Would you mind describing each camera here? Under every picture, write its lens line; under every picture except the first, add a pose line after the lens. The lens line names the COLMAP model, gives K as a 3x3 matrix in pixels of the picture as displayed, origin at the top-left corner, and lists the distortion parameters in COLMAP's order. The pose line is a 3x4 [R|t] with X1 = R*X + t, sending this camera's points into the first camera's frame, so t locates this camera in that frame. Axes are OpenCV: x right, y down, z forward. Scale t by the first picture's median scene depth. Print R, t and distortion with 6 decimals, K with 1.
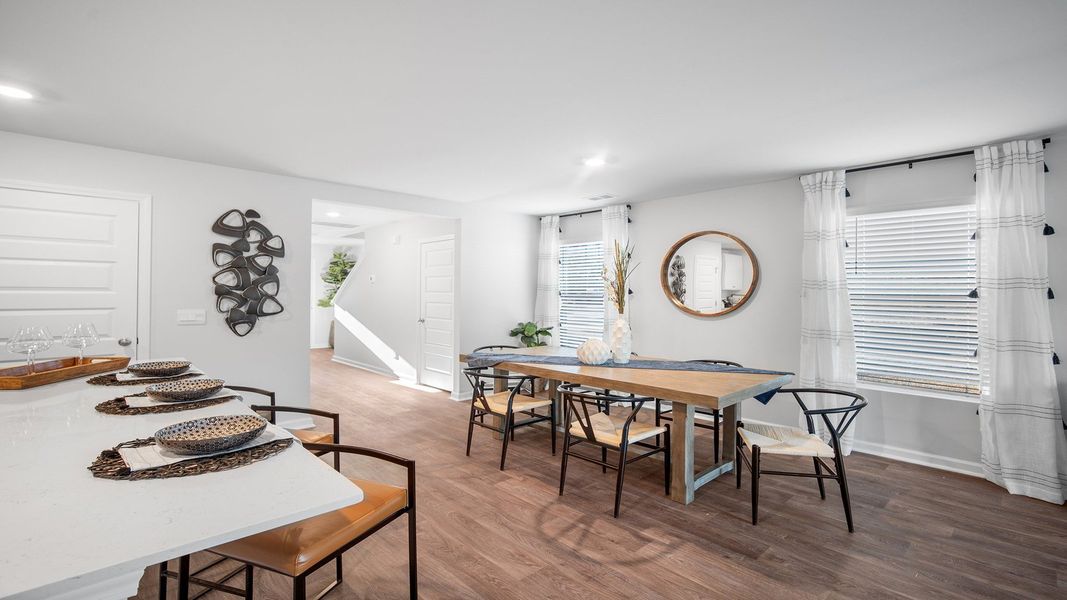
lens RADIAL K [[472.6, 0, 540.0], [0, 472.6, 290.2], [0, 0, 1]] dist [-0.012023, 0.003608]
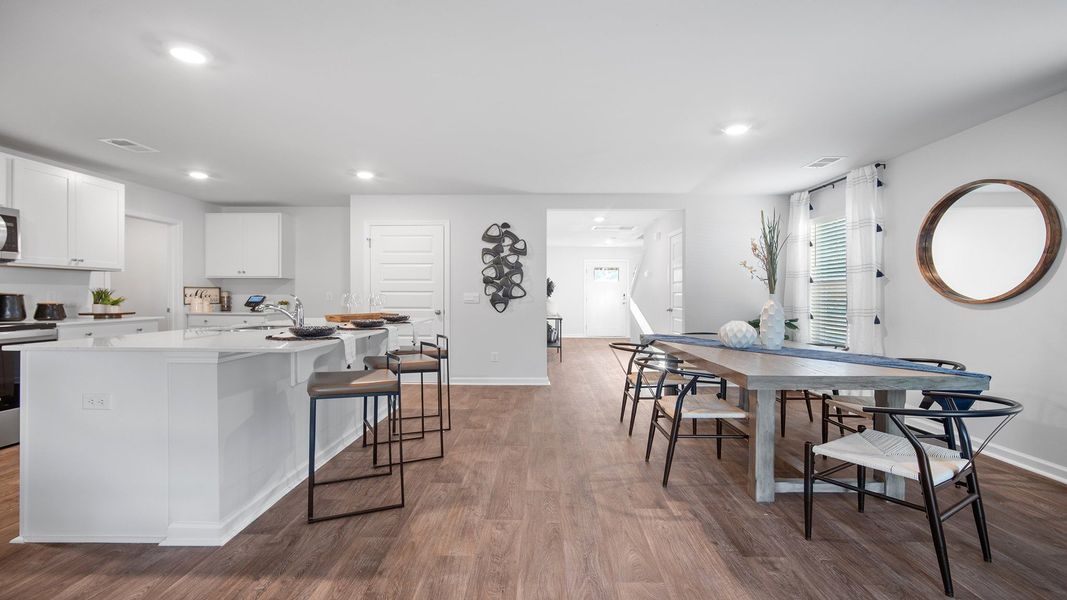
lens RADIAL K [[472.6, 0, 535.1], [0, 472.6, 296.2], [0, 0, 1]] dist [-0.012023, 0.003608]
pose [[0.713031, -0.003030, -0.701126, 0.444279], [0.006518, 0.999976, 0.002307, 0.046378], [0.701102, -0.006215, 0.713034, 0.058535]]
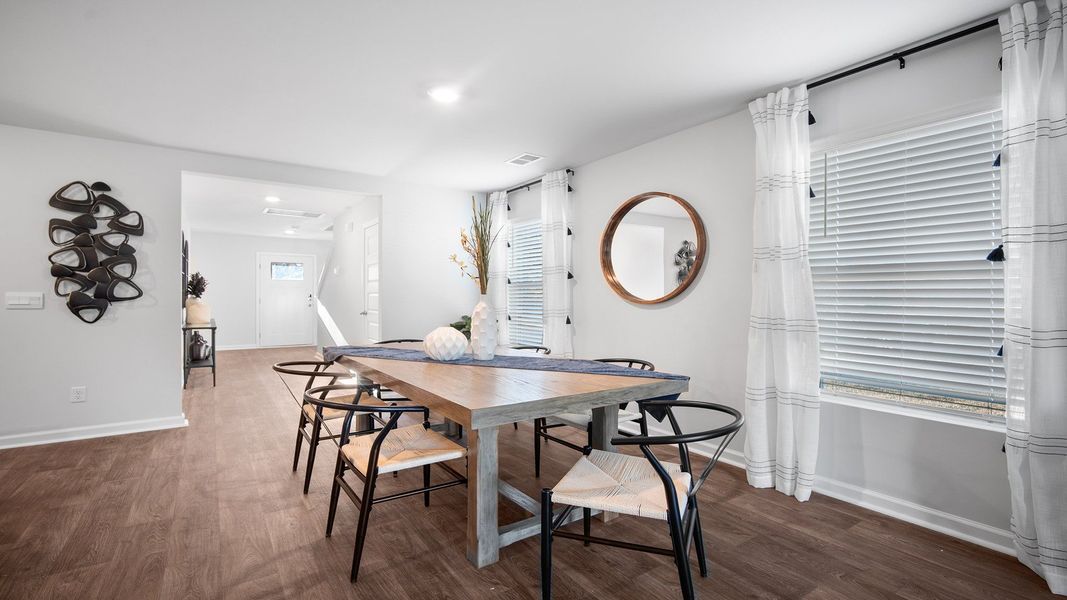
lens RADIAL K [[472.6, 0, 535.4], [0, 472.6, 297.2], [0, 0, 1]] dist [-0.012023, 0.003608]
pose [[0.988210, -0.003138, -0.153074, 0.346122], [0.004264, 0.999966, 0.007029, 0.046066], [0.153047, -0.007598, 0.988190, 0.248764]]
